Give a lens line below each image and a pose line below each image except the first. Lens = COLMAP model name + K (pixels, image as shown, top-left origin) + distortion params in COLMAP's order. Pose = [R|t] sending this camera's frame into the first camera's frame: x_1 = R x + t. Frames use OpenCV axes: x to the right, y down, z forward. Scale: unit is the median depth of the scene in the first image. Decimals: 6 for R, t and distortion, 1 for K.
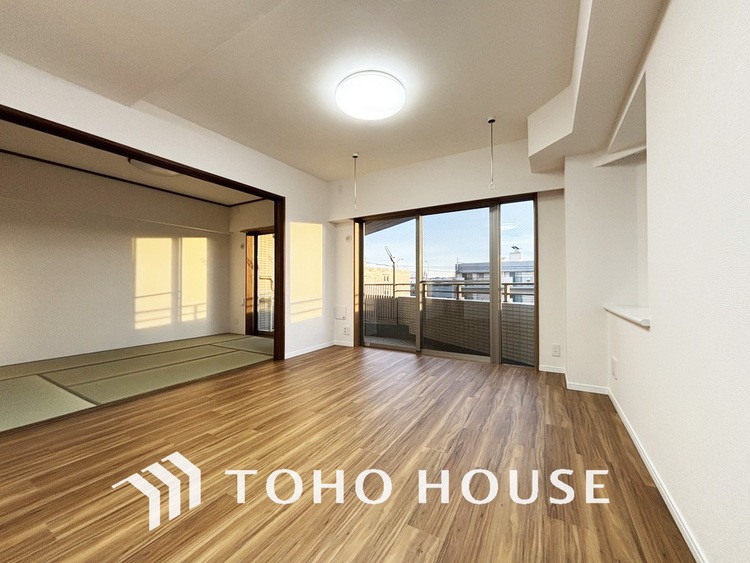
lens RADIAL K [[301.0, 0, 376.5], [0, 301.0, 281.5], [0, 0, 1]] dist [0.000552, -0.000036]
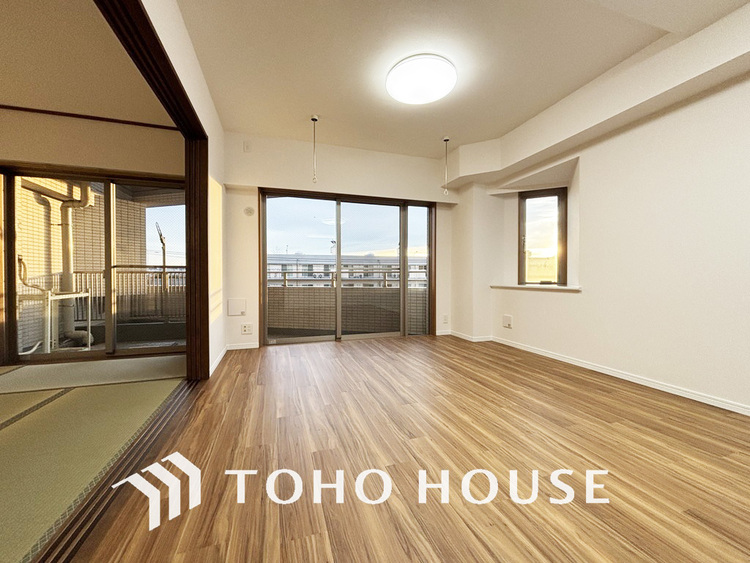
lens RADIAL K [[301.0, 0, 372.4], [0, 301.0, 279.7], [0, 0, 1]] dist [0.000552, -0.000036]
pose [[0.667389, -0.005655, 0.744688, -0.842856], [-0.008885, 0.999840, 0.015555, 0.036090], [-0.744657, -0.016997, 0.667231, 0.416728]]
